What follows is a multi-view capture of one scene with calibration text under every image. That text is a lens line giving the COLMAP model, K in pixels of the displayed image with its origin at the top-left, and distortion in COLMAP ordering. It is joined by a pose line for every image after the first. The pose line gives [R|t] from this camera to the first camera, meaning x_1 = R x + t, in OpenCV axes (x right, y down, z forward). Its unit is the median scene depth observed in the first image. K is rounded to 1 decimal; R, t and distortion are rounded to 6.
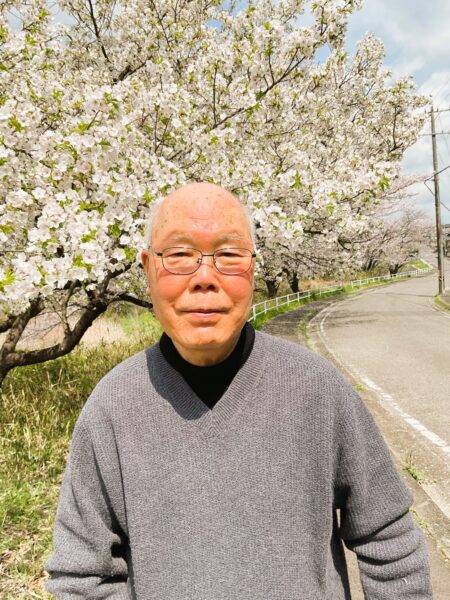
lens RADIAL K [[496.4, 0, 225.0], [0, 496.4, 300.0], [0, 0, 1]] dist [0.080905, -0.134535]
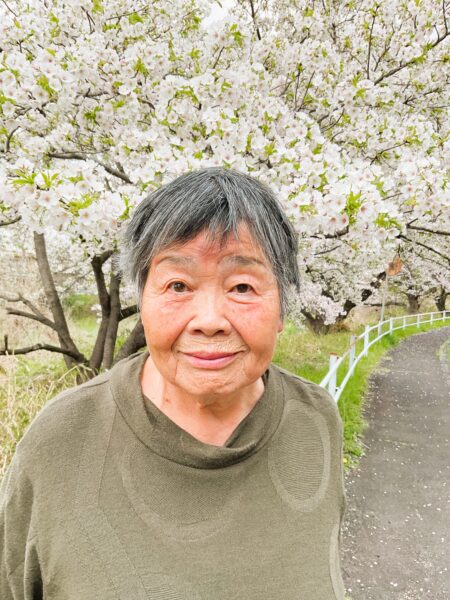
lens RADIAL K [[496.4, 0, 225.0], [0, 496.4, 300.0], [0, 0, 1]] dist [0.080905, -0.134535]
pose [[0.959239, 0.104830, -0.262434, 0.009736], [-0.107208, 0.994223, 0.005283, 0.032622], [0.261471, 0.023067, 0.964936, 0.112079]]
